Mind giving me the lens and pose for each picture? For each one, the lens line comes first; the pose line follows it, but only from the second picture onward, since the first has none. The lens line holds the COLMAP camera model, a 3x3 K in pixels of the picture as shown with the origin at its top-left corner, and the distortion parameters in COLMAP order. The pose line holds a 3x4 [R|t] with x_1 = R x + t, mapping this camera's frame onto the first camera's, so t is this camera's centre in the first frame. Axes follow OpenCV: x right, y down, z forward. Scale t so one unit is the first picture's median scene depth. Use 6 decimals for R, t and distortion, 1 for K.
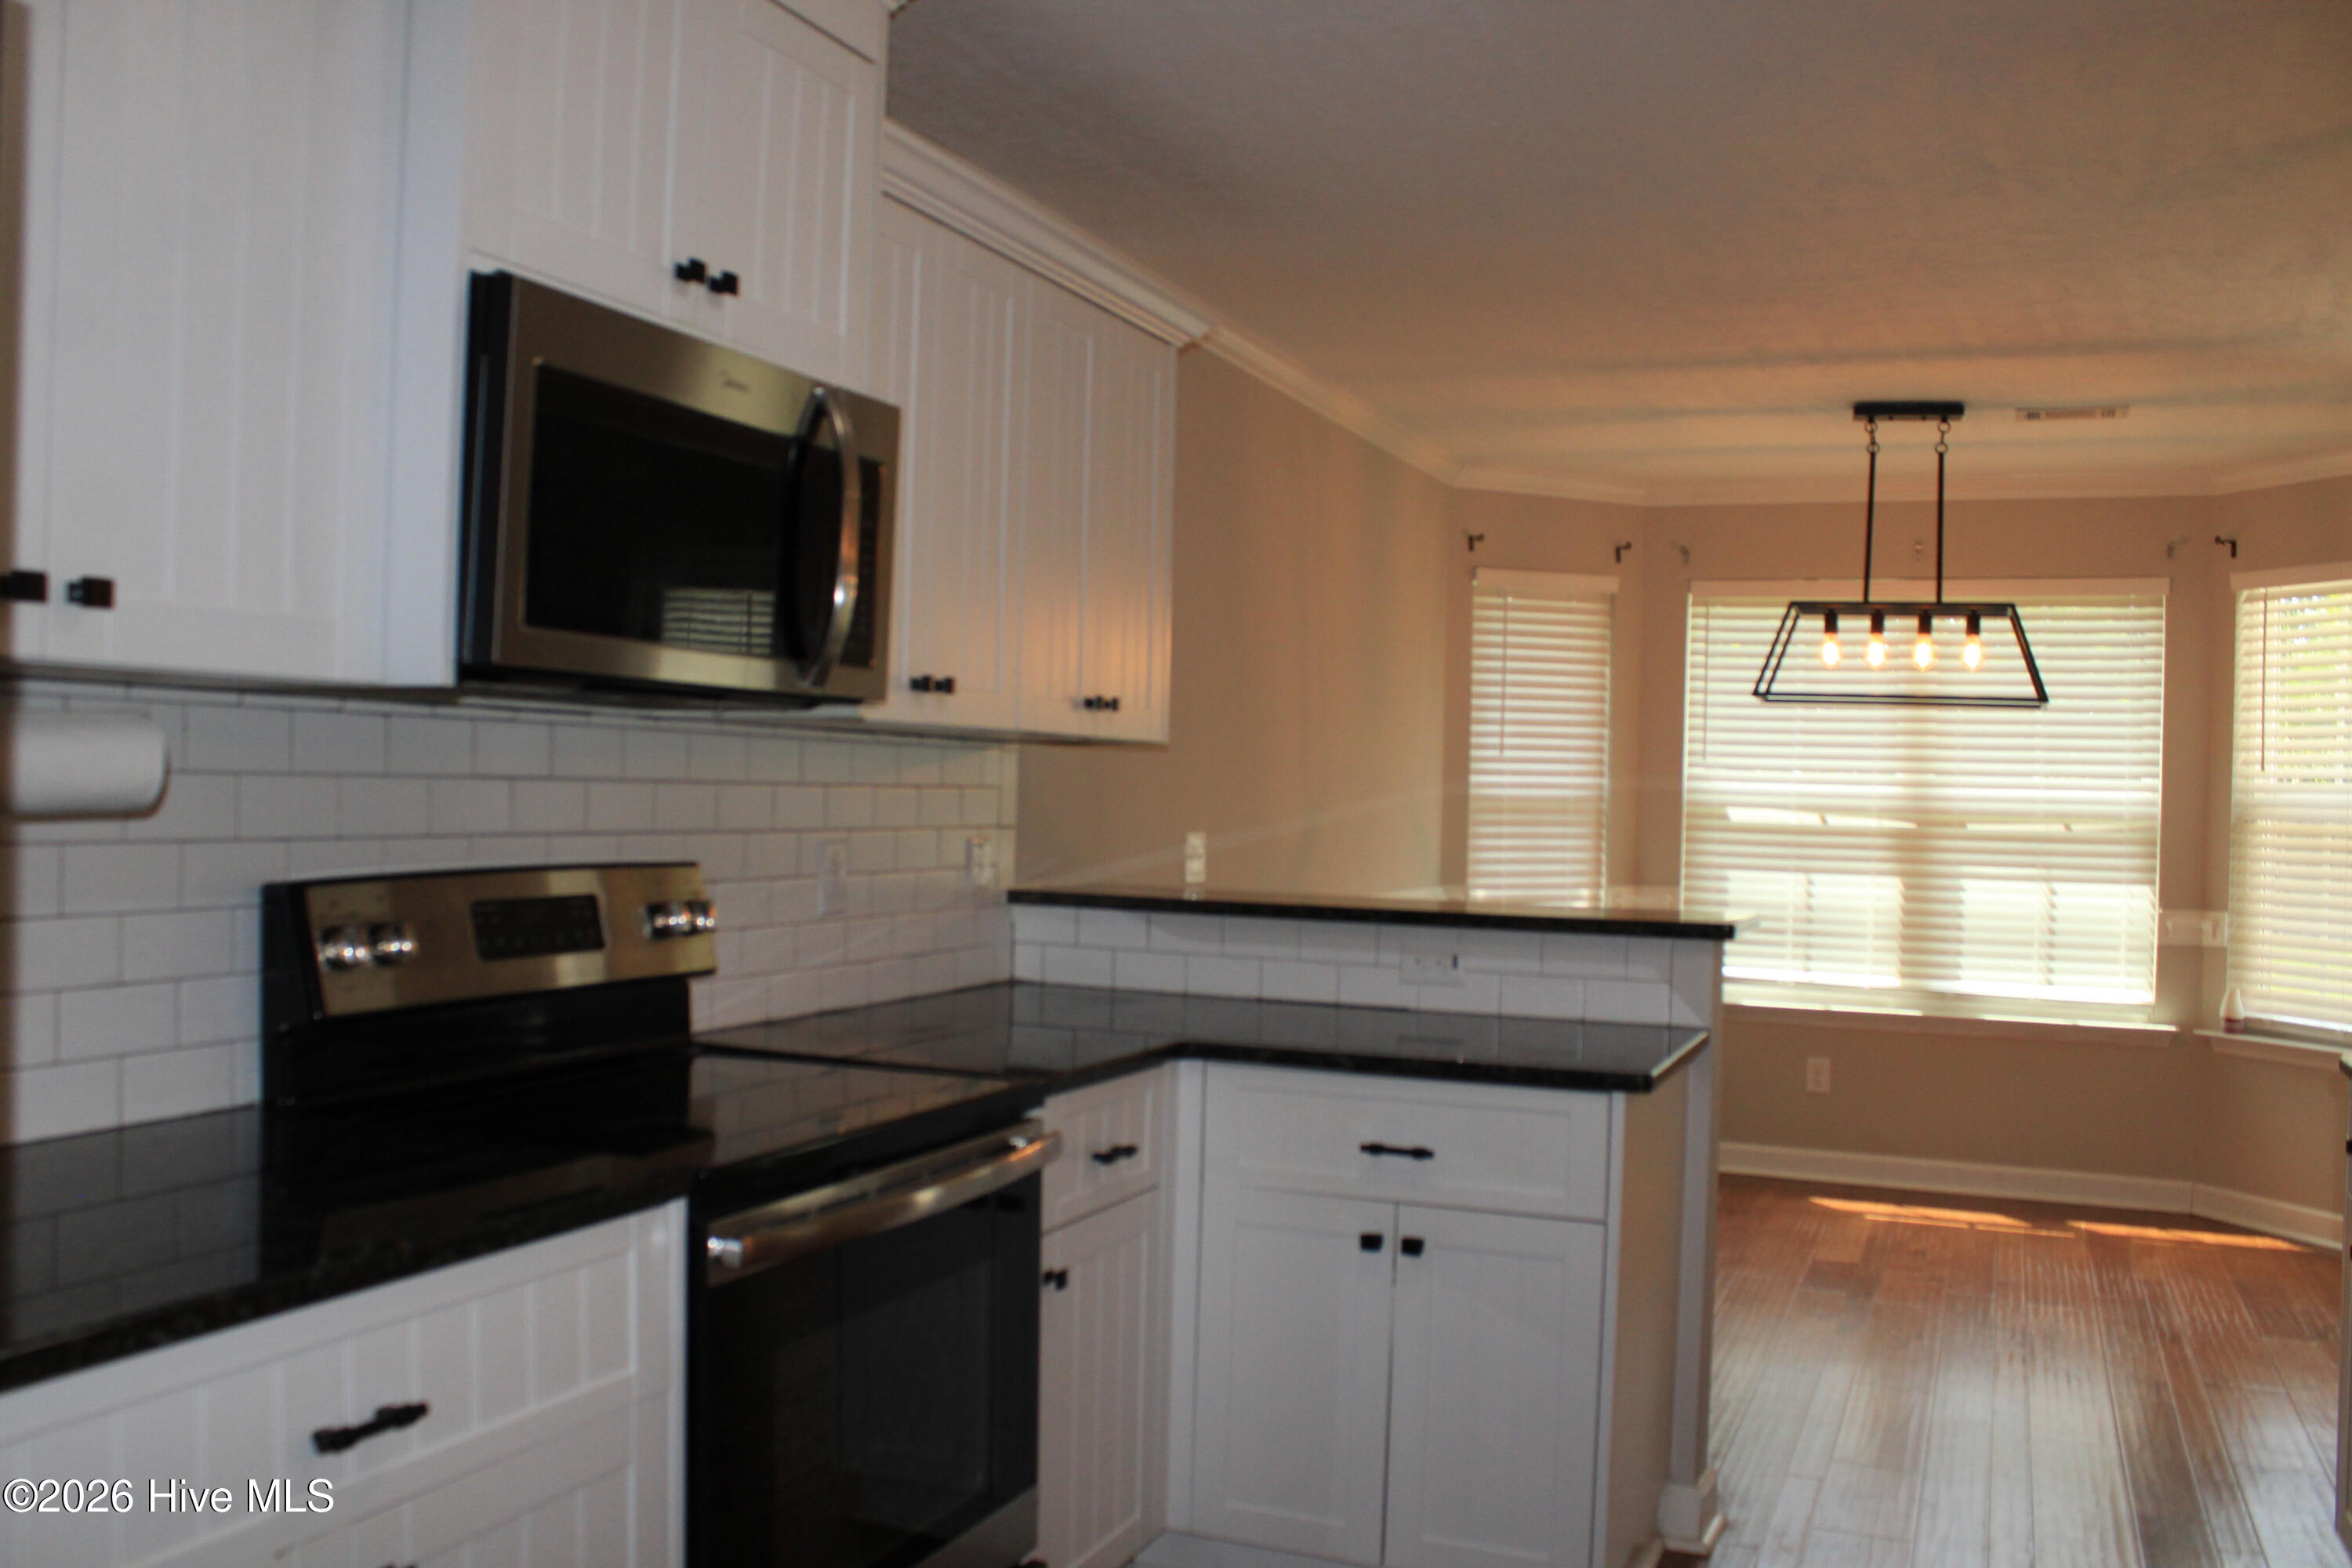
lens RADIAL K [[1966.3, 0, 1157.4], [0, 1966.3, 795.1], [0, 0, 1]] dist [-0.168645, 0.154053]
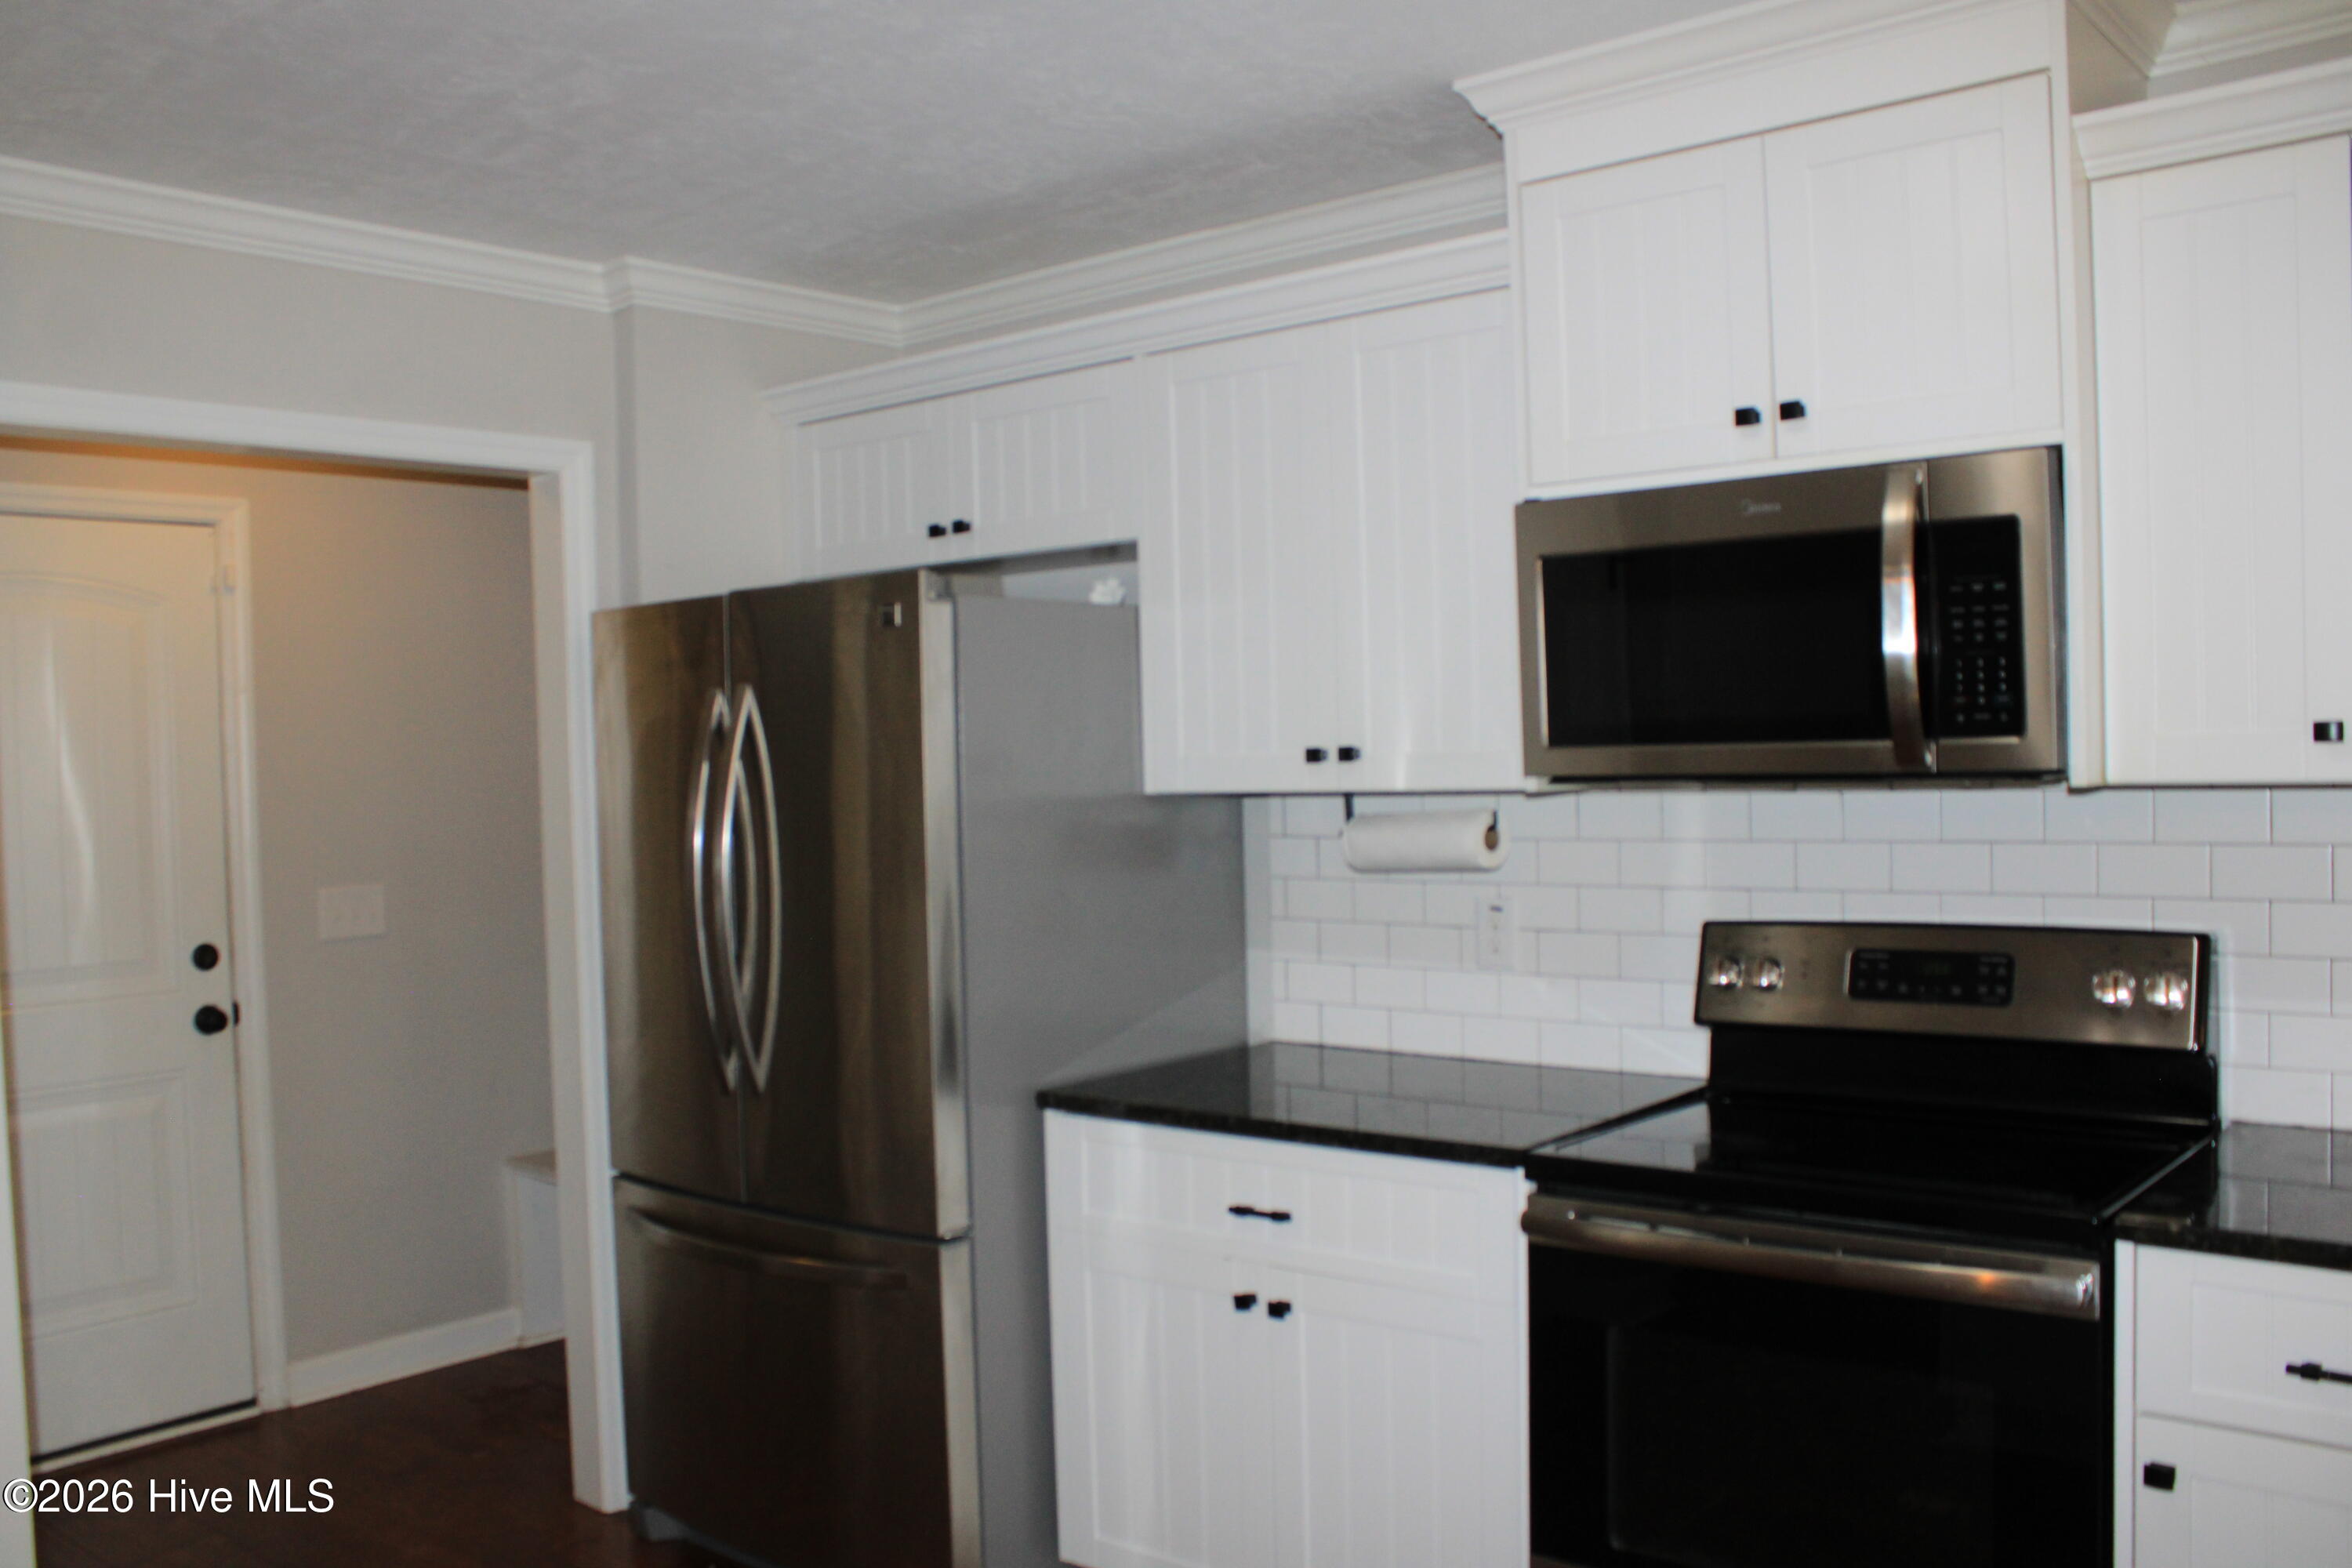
lens RADIAL K [[1979.4, 0, 1176.0], [0, 1979.4, 784.0], [0, 0, 1]] dist [-0.156933, 0.146536]
pose [[-0.275368, 0.008421, -0.961302, 0.405920], [0.022218, 0.999750, 0.002394, -0.025942], [0.961082, -0.020699, -0.275486, 0.412197]]
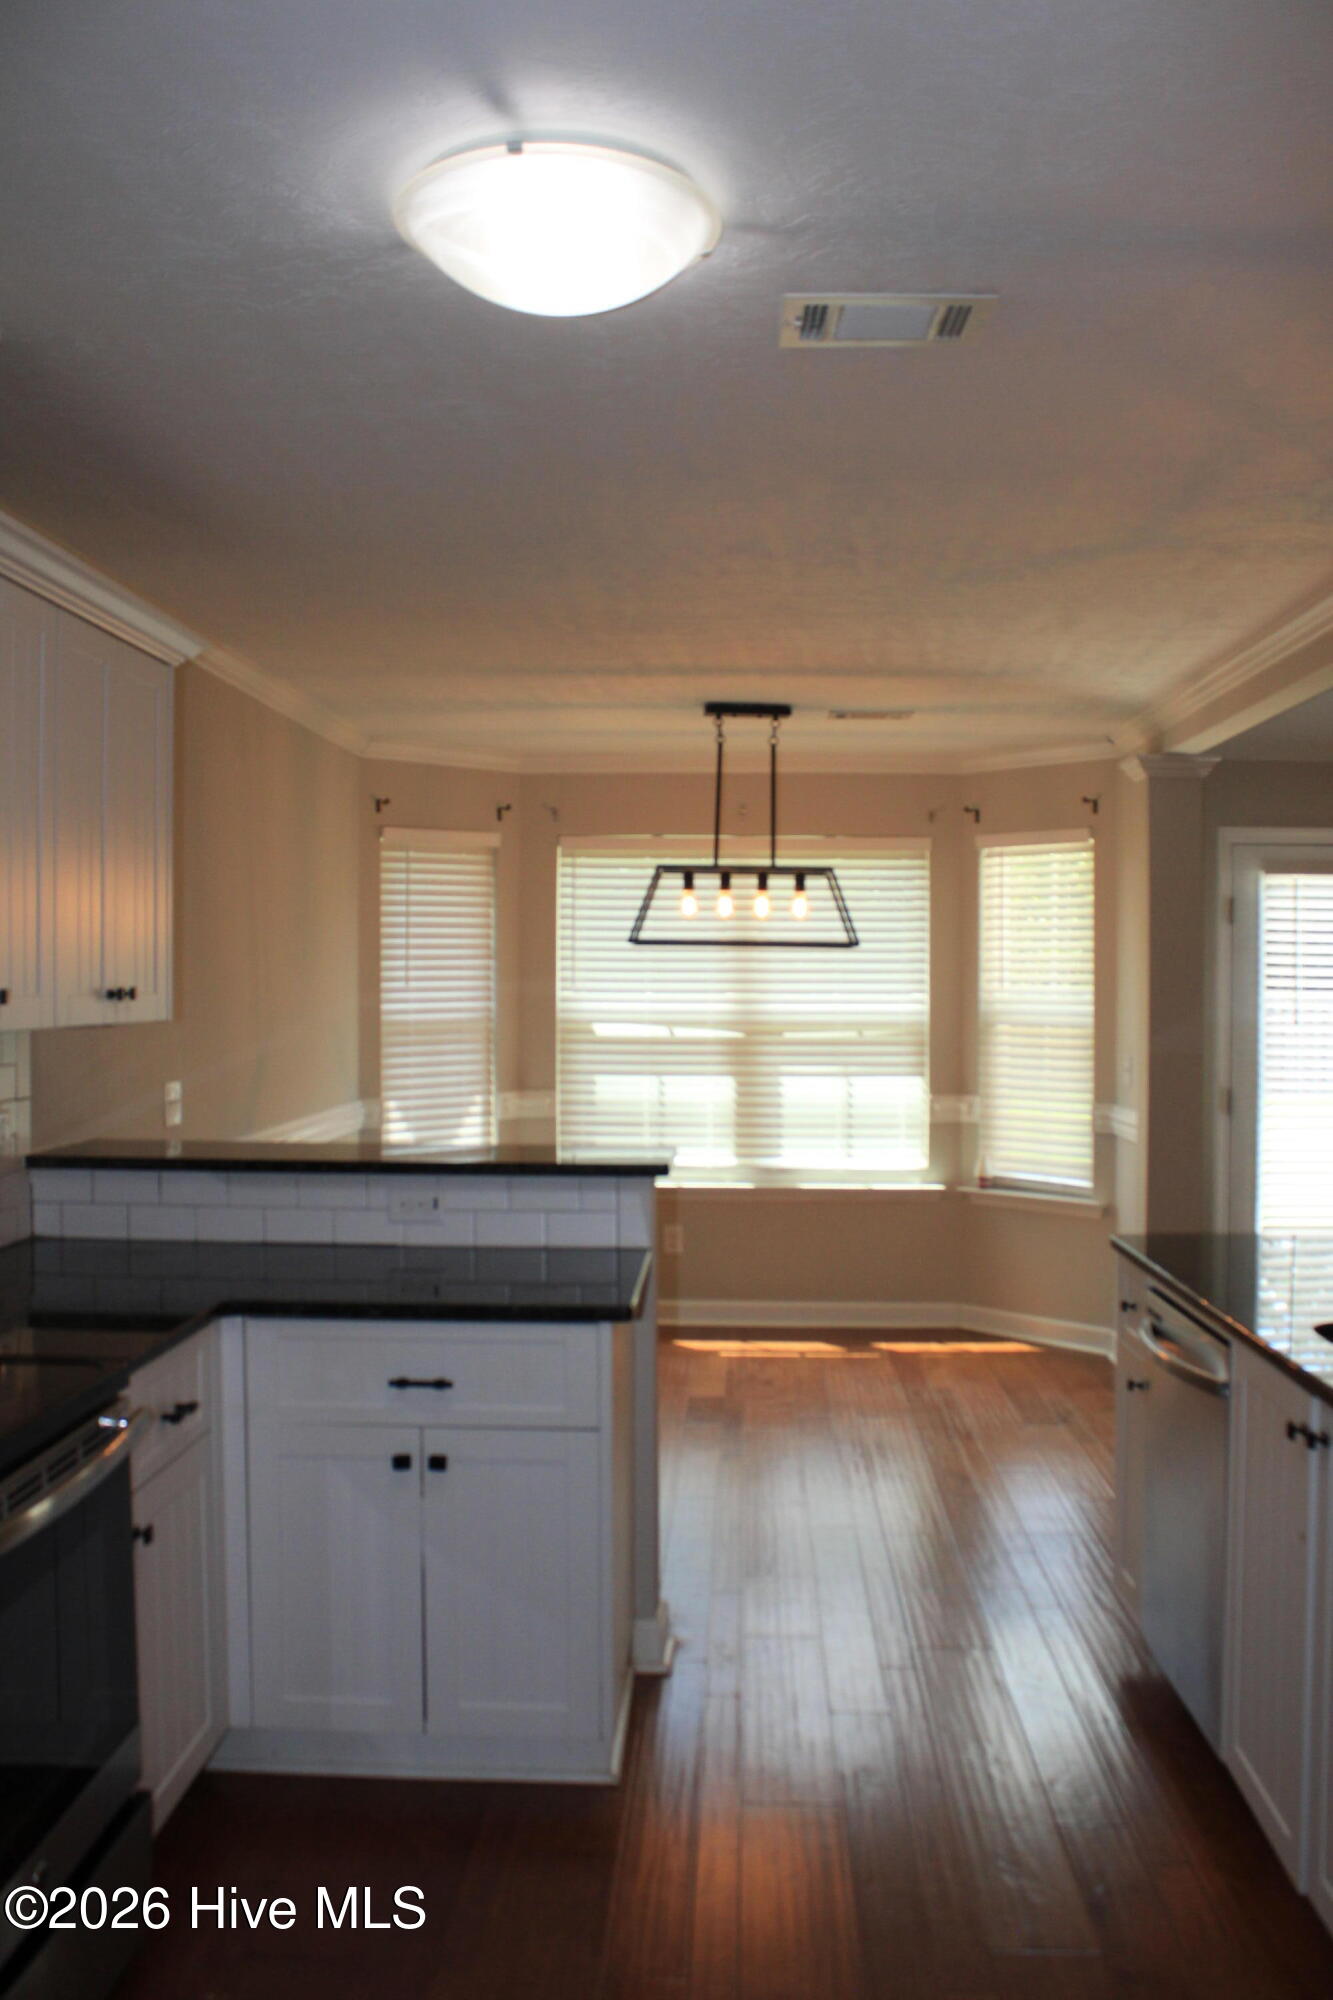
lens RADIAL K [[1672.0, 0, 666.5], [0, 1672.0, 1000.0], [0, 0, 1]] dist [-0.168645, 0.154053]
pose [[0.933026, -0.028327, 0.358692, -0.048662], [0.023232, 0.999559, 0.018507, -0.034566], [-0.359058, -0.008934, 0.933273, 0.011996]]
